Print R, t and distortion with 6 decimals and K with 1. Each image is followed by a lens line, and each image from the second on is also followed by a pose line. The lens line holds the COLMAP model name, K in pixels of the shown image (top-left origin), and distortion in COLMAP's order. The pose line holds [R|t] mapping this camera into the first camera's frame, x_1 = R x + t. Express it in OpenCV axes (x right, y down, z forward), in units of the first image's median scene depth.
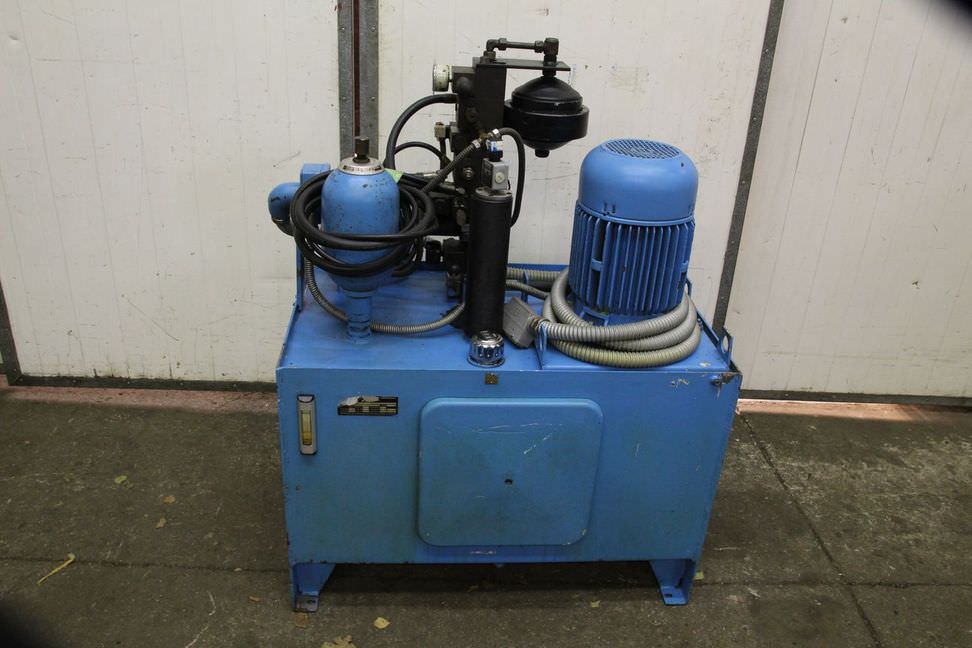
lens RADIAL K [[834.7, 0, 482.2], [0, 834.7, 324.2], [0, 0, 1]] dist [-0.104274, 0.040094]
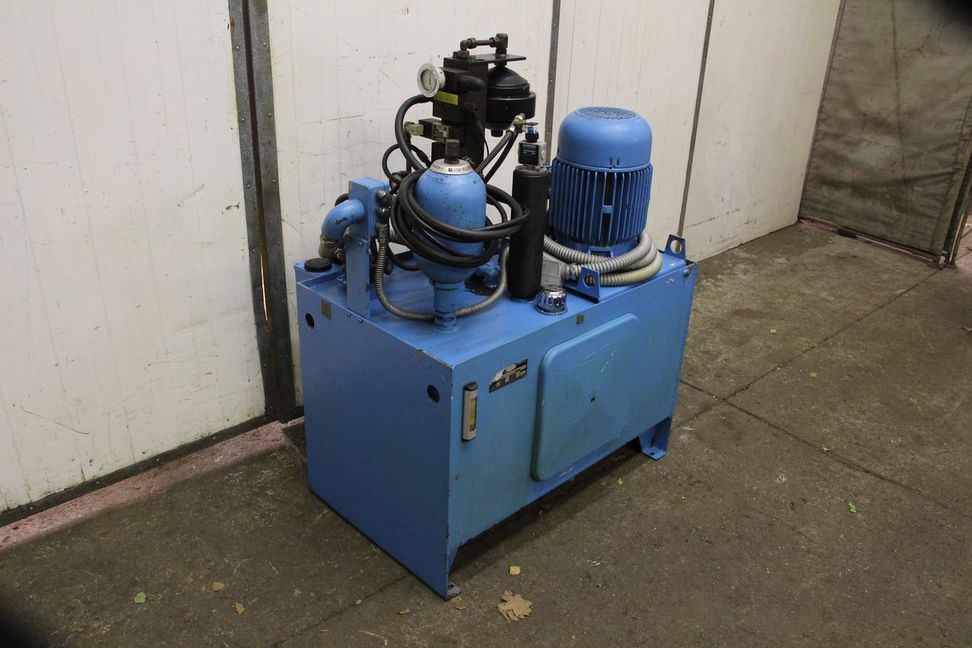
lens RADIAL K [[834.7, 0, 483.4], [0, 834.7, 323.6], [0, 0, 1]] dist [-0.104274, 0.040094]
pose [[0.756501, -0.300292, 0.580974, -0.731301], [0.285913, 0.950818, 0.119162, -0.102329], [-0.588184, 0.075962, 0.805152, 0.104956]]
